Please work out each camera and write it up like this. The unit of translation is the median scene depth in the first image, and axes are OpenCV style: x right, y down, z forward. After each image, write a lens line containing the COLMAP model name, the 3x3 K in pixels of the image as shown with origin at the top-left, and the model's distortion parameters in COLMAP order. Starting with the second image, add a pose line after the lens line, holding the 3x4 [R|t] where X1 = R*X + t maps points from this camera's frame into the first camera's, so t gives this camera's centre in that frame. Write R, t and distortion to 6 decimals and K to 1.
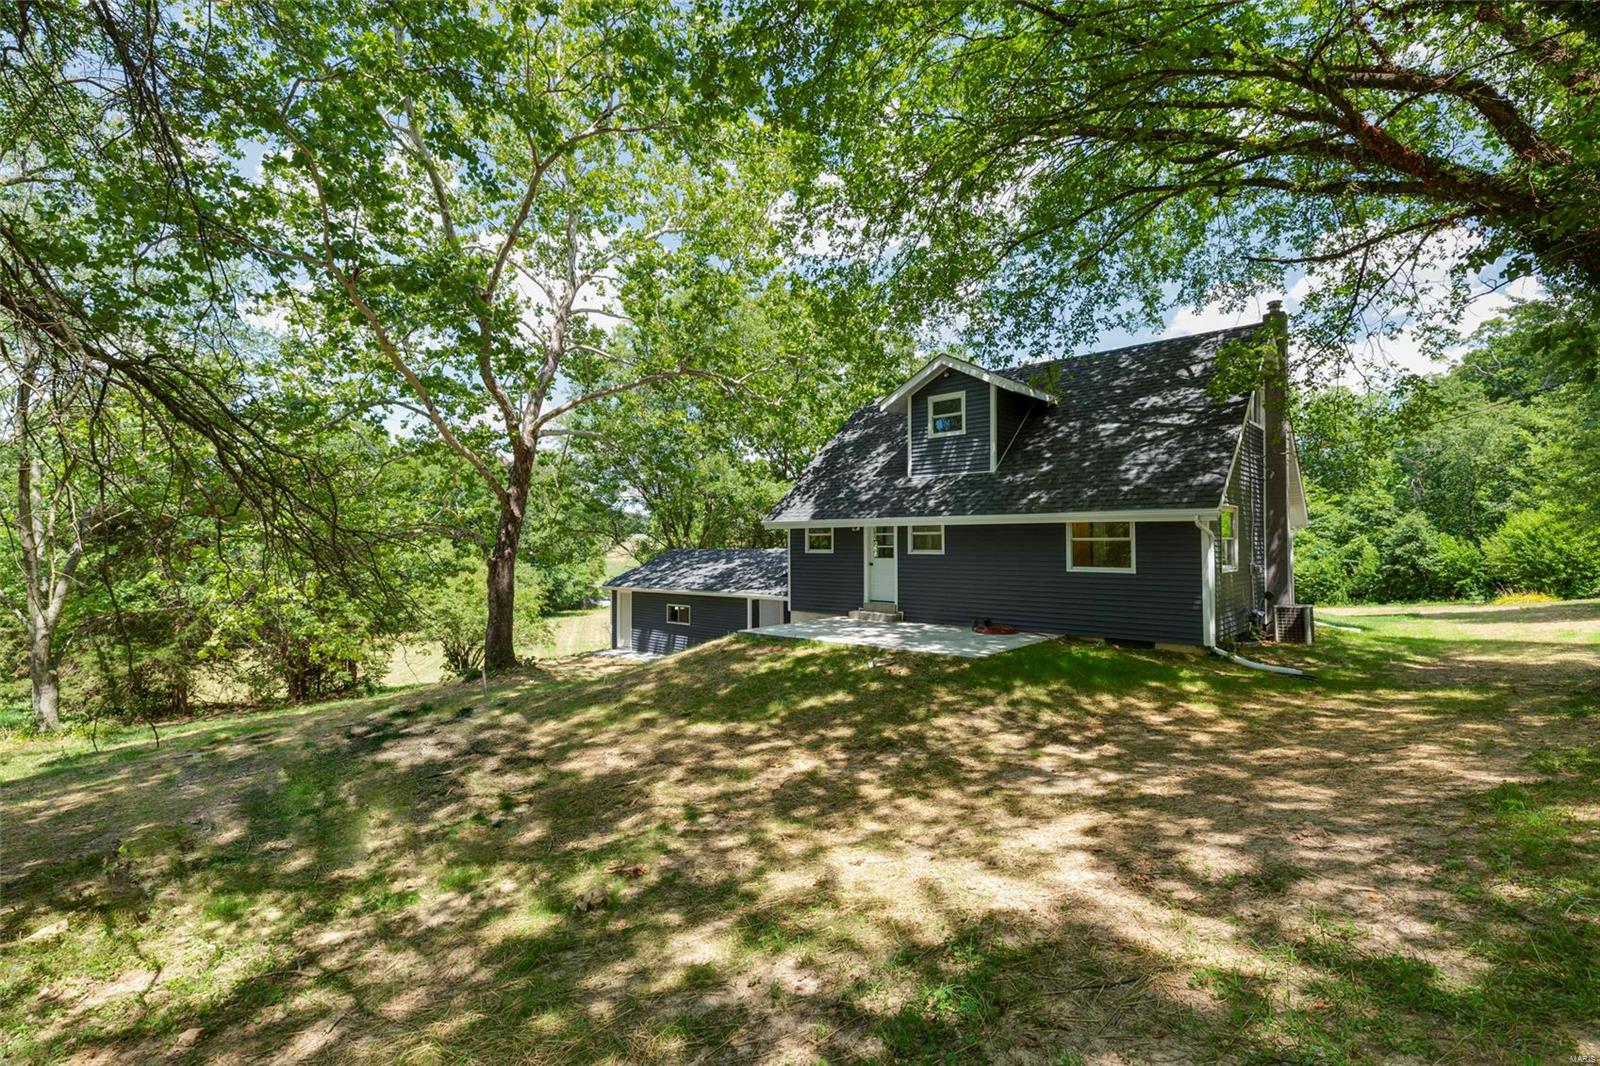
lens RADIAL K [[704.8, 0, 800.0], [0, 704.8, 533.0], [0, 0, 1]] dist [0.001175, 0.000066]
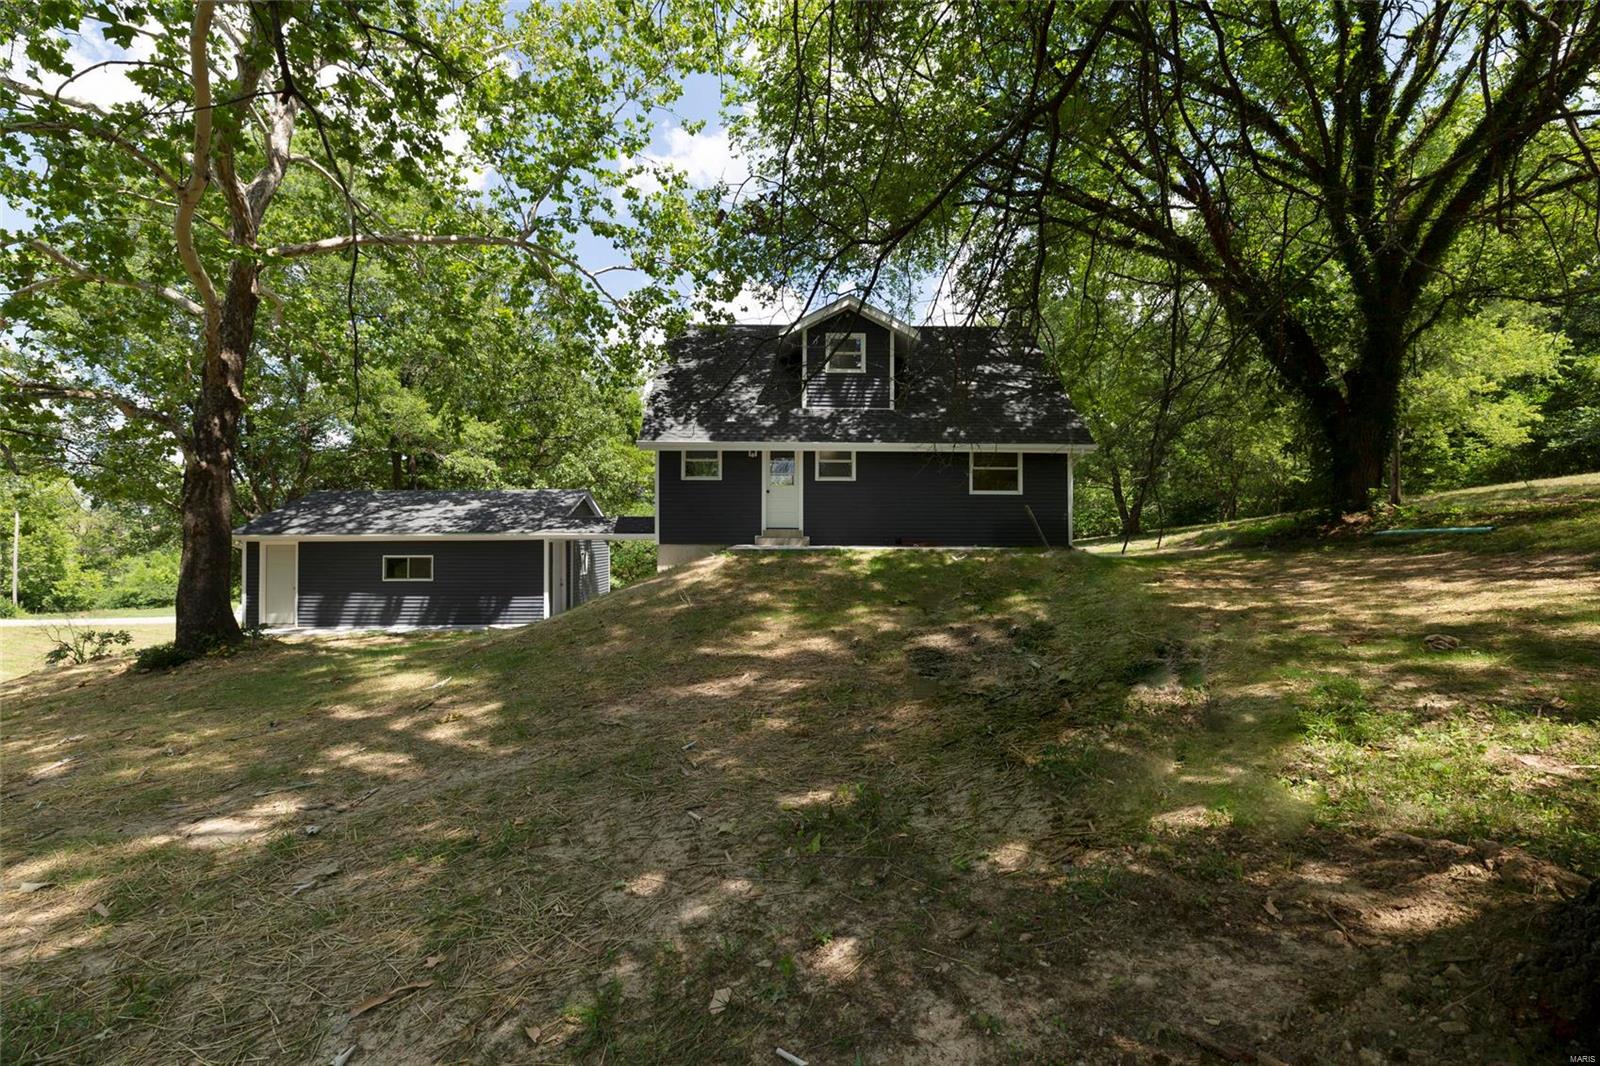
lens RADIAL K [[704.8, 0, 800.0], [0, 704.8, 533.0], [0, 0, 1]] dist [0.001175, 0.000066]
pose [[0.722267, 0.007984, 0.691568, -0.578185], [-0.014451, 0.999889, 0.003549, 0.103215], [-0.691463, -0.012557, 0.722303, 0.266630]]
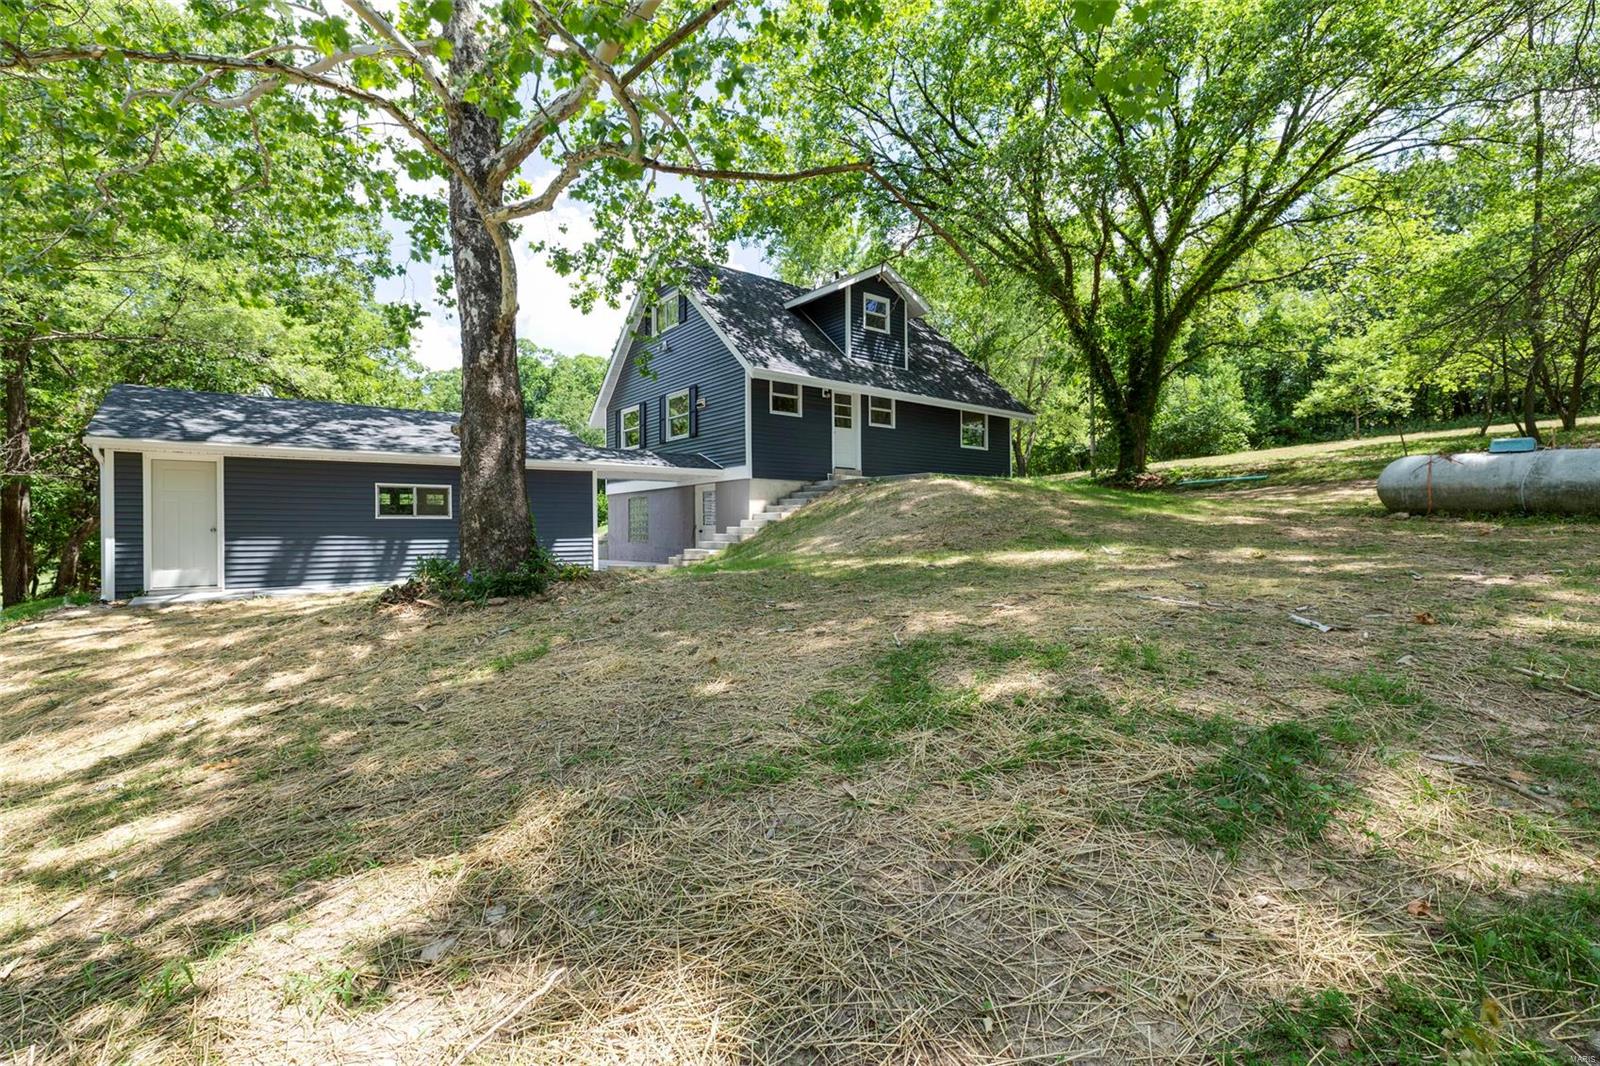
lens RADIAL K [[704.8, 0, 800.0], [0, 704.8, 533.0], [0, 0, 1]] dist [0.001175, 0.000066]
pose [[0.160443, -0.002095, 0.987043, -0.983925], [-0.011428, 0.999927, 0.003979, 0.198653], [-0.986979, -0.011918, 0.160408, 0.924773]]
